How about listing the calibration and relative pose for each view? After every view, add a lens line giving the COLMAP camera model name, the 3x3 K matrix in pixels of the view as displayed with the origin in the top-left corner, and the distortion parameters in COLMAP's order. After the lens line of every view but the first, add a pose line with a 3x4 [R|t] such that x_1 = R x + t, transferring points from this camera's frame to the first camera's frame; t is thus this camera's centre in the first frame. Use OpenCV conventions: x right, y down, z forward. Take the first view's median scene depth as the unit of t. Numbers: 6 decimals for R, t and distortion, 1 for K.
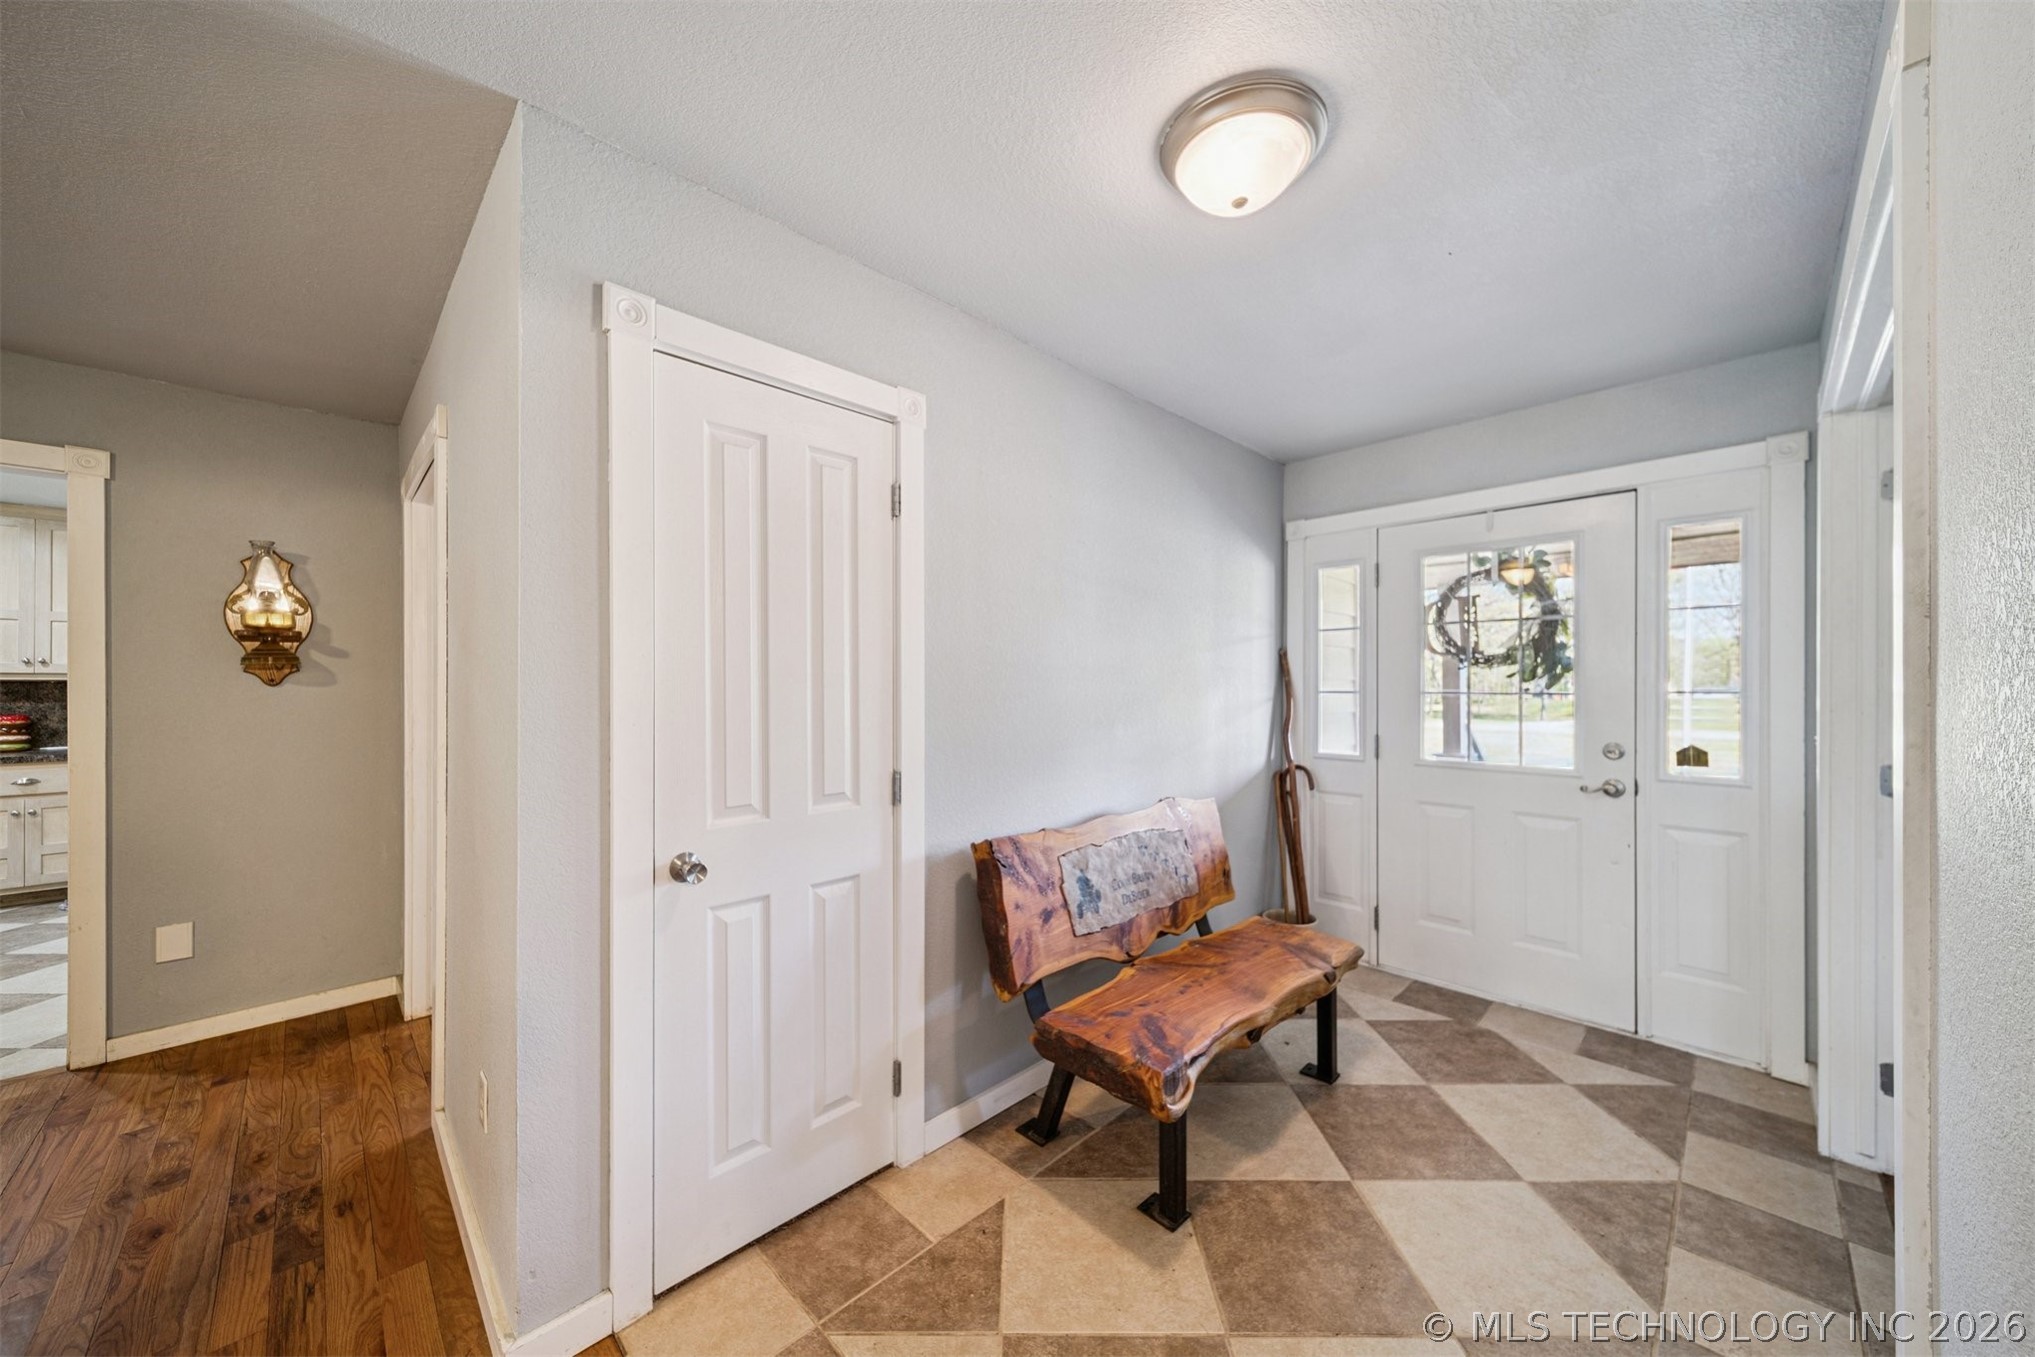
lens RADIAL K [[718.8, 0, 1019.8], [0, 718.8, 680.5], [0, 0, 1]] dist [0.002709, -0.000020]
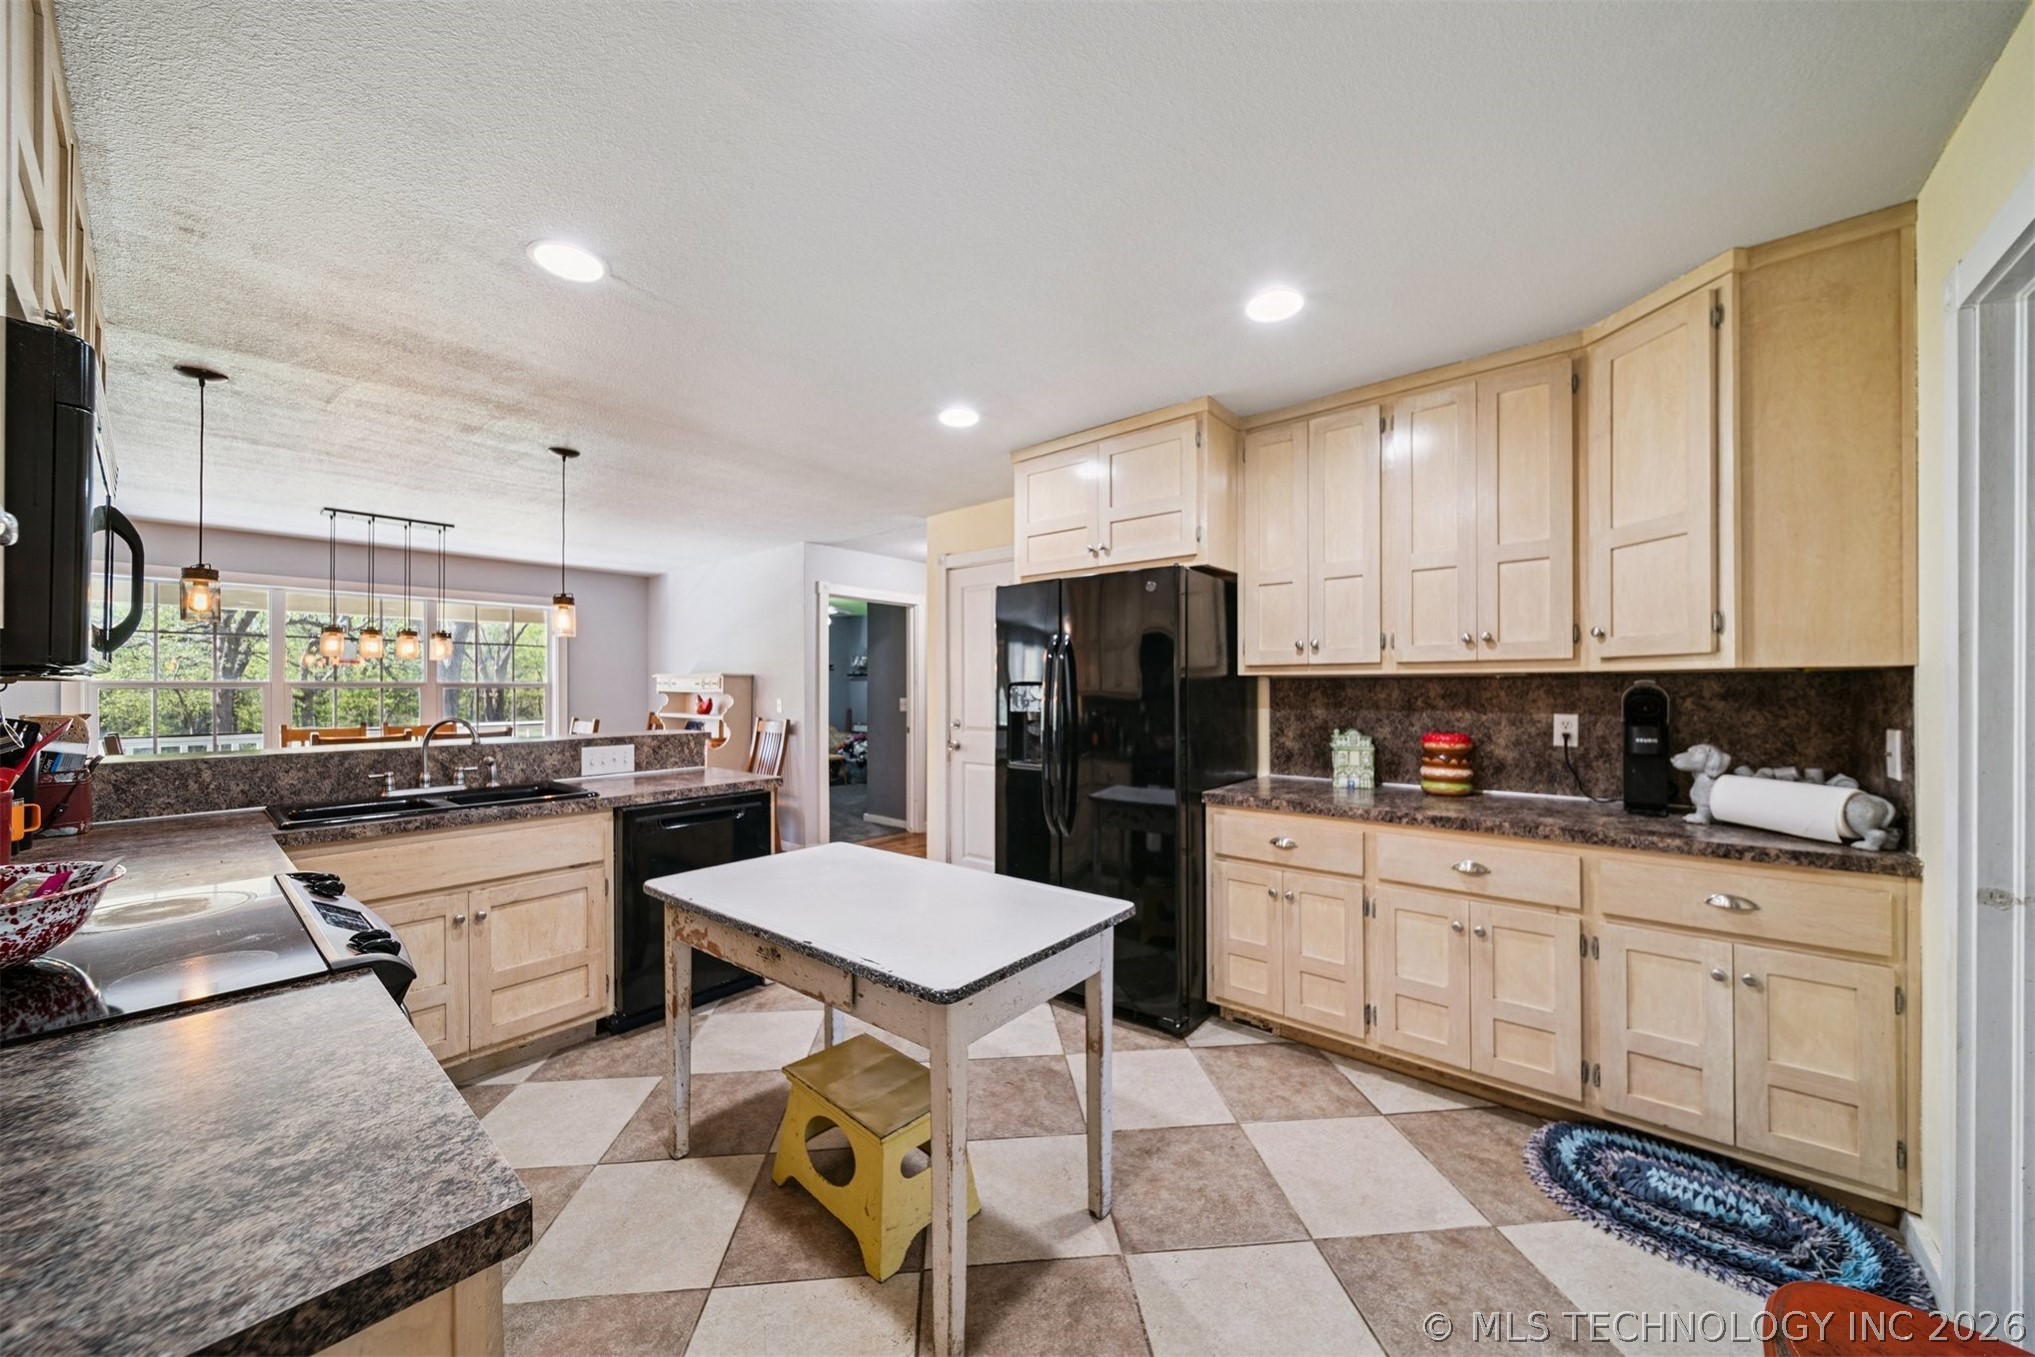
lens RADIAL K [[713.6, 0, 1025.3], [0, 713.6, 683.7], [0, 0, 1]] dist [0.005114, -0.001424]
pose [[0.089821, -0.005735, -0.995941, -1.388593], [0.006247, 0.999967, -0.005195, 0.013156], [0.995938, -0.005755, 0.089854, 0.989564]]
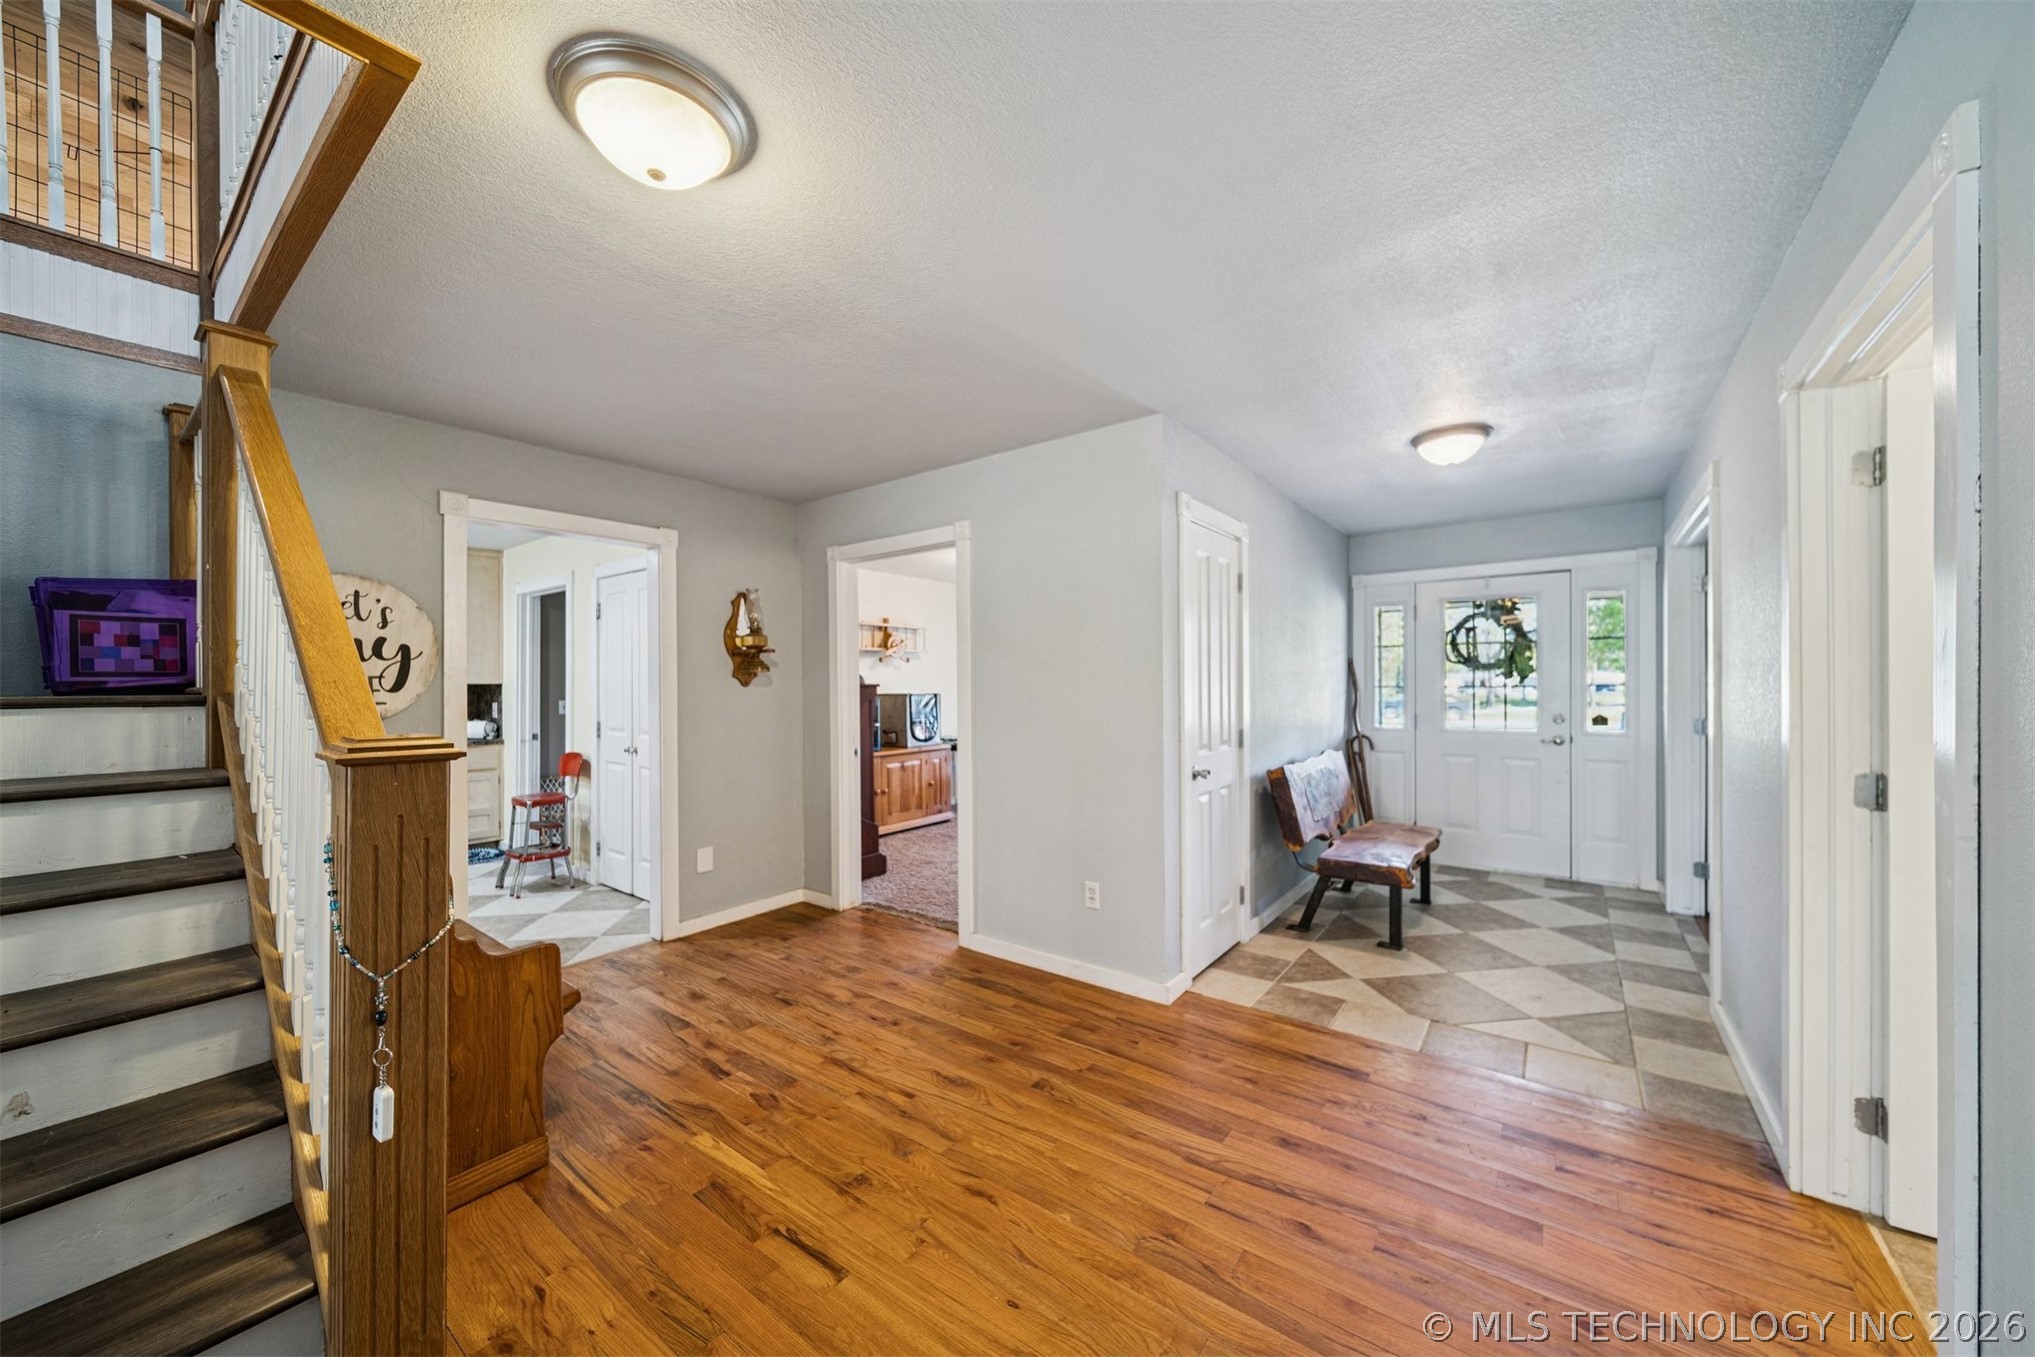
lens RADIAL K [[720.0, 0, 1026.2], [0, 720.0, 682.8], [0, 0, 1]] dist [0.001354, -0.001894]
pose [[0.989201, -0.005578, 0.146460, -0.705068], [0.005367, 0.999984, 0.001833, 0.000796], [-0.146468, -0.001027, 0.989215, -0.536278]]
